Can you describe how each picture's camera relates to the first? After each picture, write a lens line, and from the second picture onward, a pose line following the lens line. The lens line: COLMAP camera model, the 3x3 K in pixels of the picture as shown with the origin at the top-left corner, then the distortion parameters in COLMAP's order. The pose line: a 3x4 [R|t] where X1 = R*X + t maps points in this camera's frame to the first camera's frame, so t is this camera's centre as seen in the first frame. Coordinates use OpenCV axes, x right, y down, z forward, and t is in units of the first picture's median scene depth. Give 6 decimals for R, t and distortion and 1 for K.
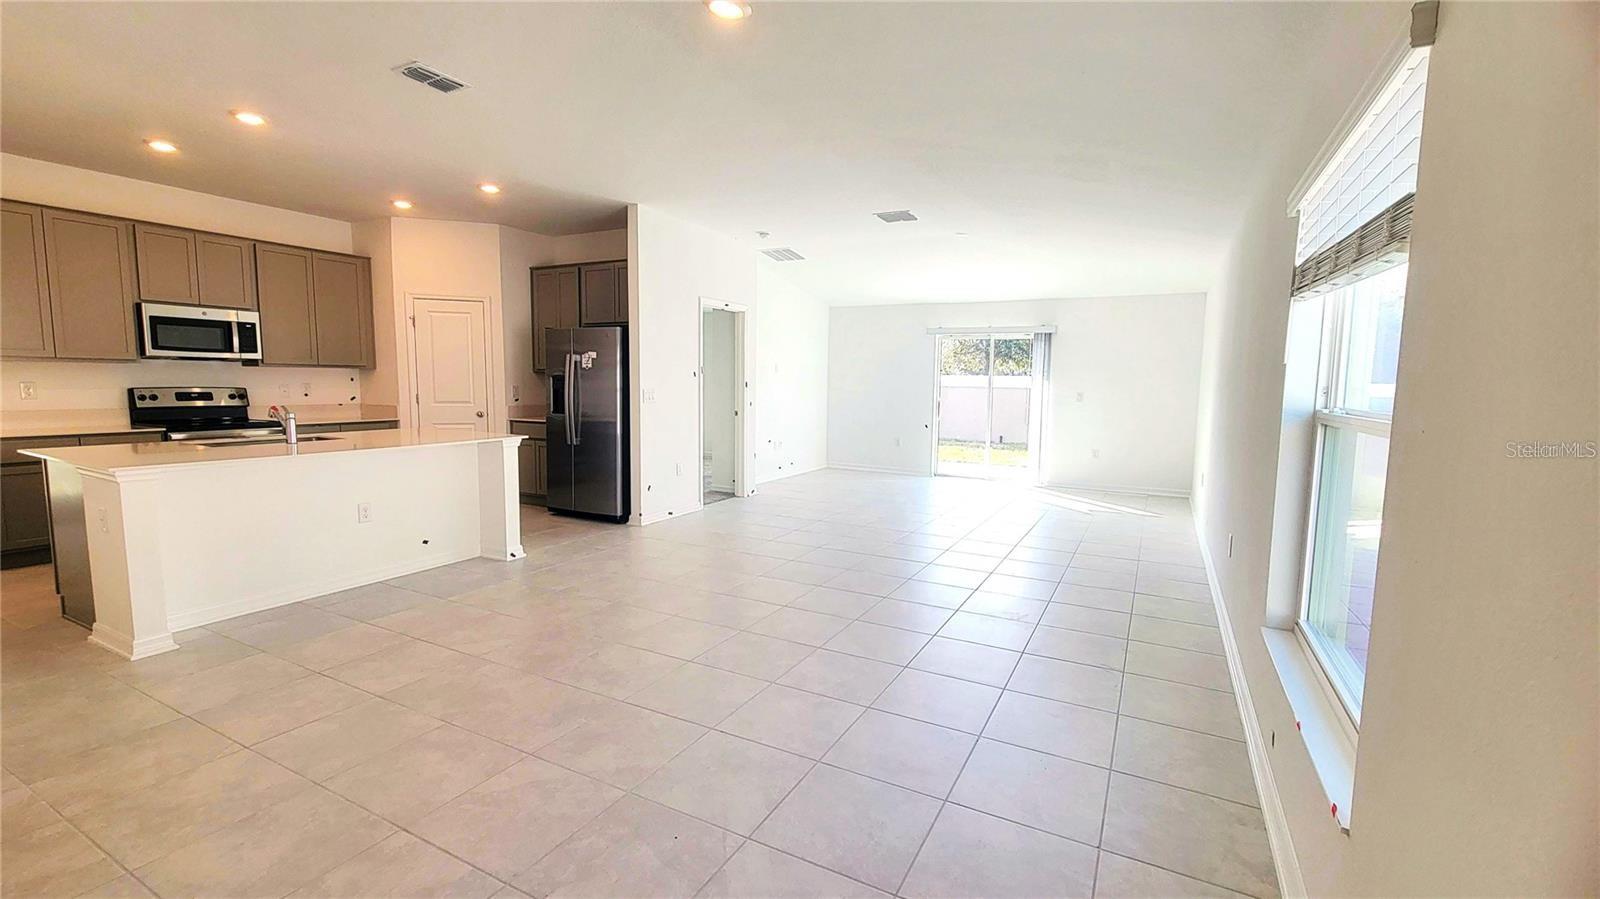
lens RADIAL K [[658.0, 0, 800.0], [0, 658.0, 449.5], [0, 0, 1]] dist [0.001952, 0.000262]
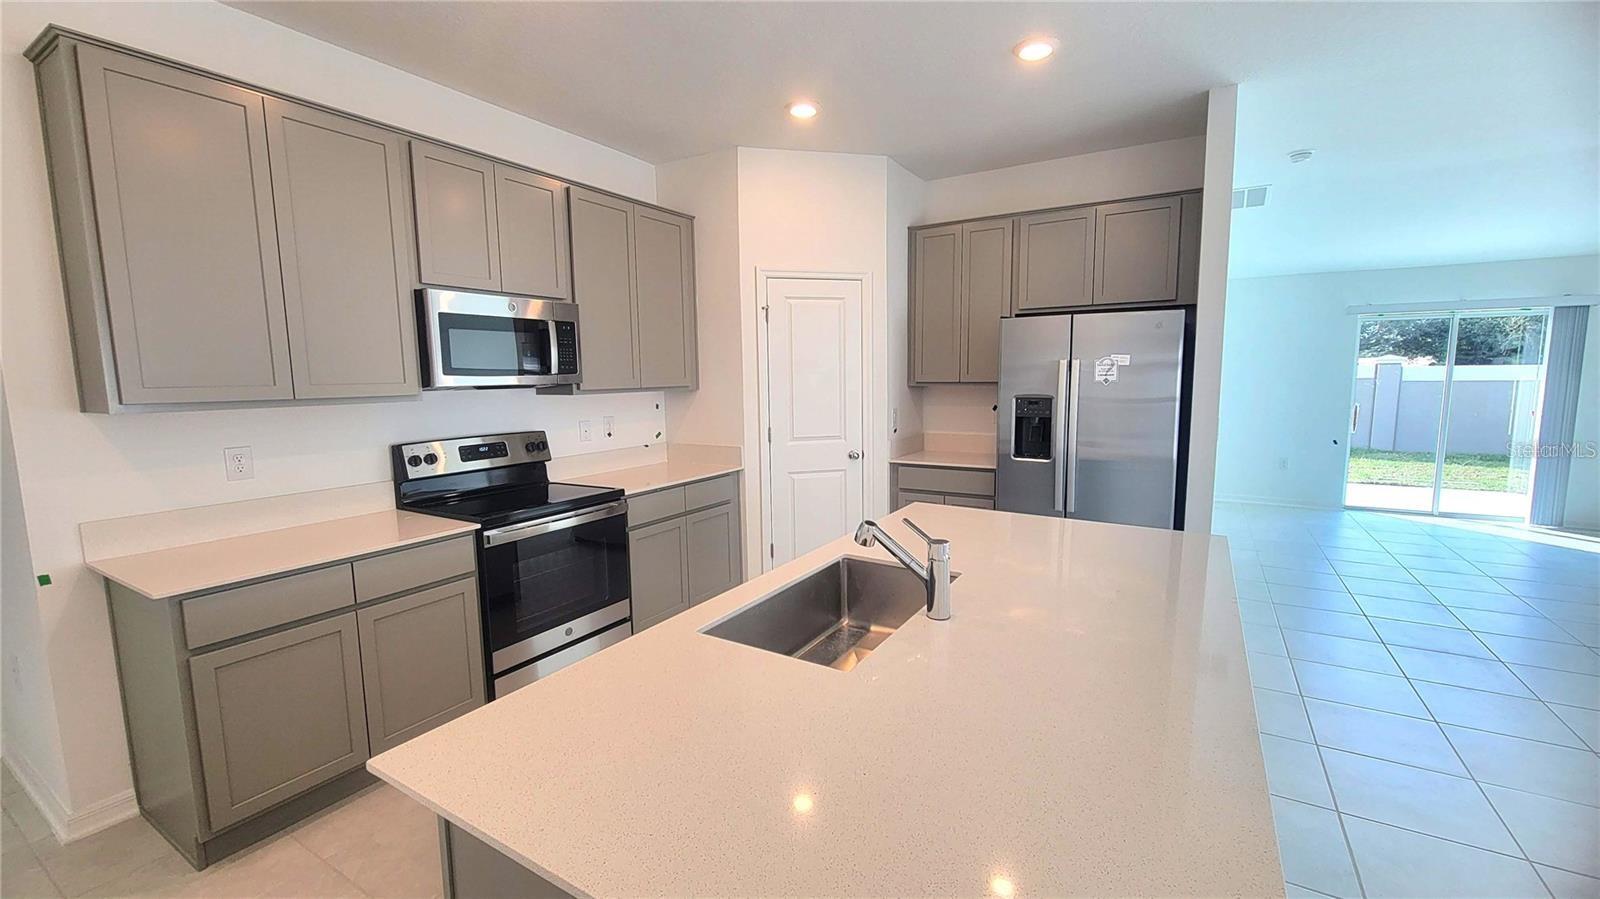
lens RADIAL K [[653.0, 0, 830.9], [0, 653.0, 453.9], [0, 0, 1]] dist [-0.000114, -0.000021]
pose [[0.998649, -0.022371, -0.046896, -0.583100], [0.023251, 0.999562, 0.018291, -0.081731], [0.046466, -0.019357, 0.998732, 0.434789]]
